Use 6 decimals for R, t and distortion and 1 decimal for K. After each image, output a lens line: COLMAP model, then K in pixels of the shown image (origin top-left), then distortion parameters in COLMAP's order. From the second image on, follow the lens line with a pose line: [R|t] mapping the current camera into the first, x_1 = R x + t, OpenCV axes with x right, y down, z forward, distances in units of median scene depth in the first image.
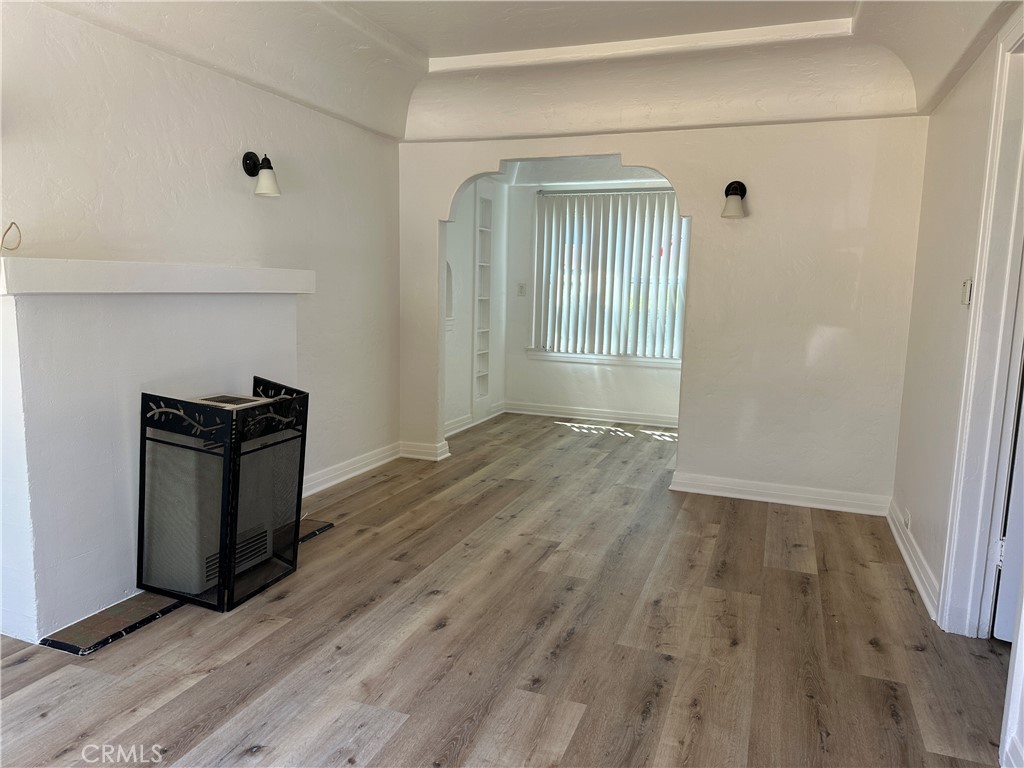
lens RADIAL K [[708.6, 0, 506.8], [0, 708.6, 376.9], [0, 0, 1]] dist [0.145098, -0.233676]
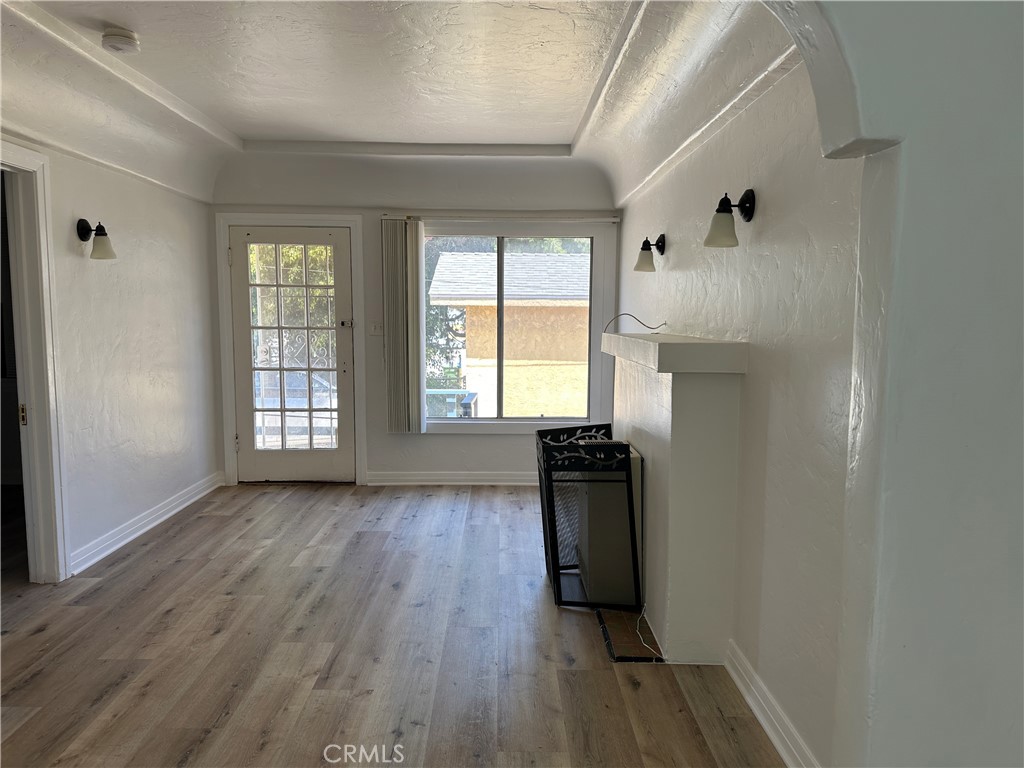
lens RADIAL K [[708.6, 0, 506.8], [0, 708.6, 376.9], [0, 0, 1]] dist [0.145098, -0.233676]
pose [[-0.929262, 0.001669, -0.369417, 0.133059], [-0.077609, 0.976791, 0.199638, -0.206700], [0.361177, 0.214186, -0.907566, 1.345385]]
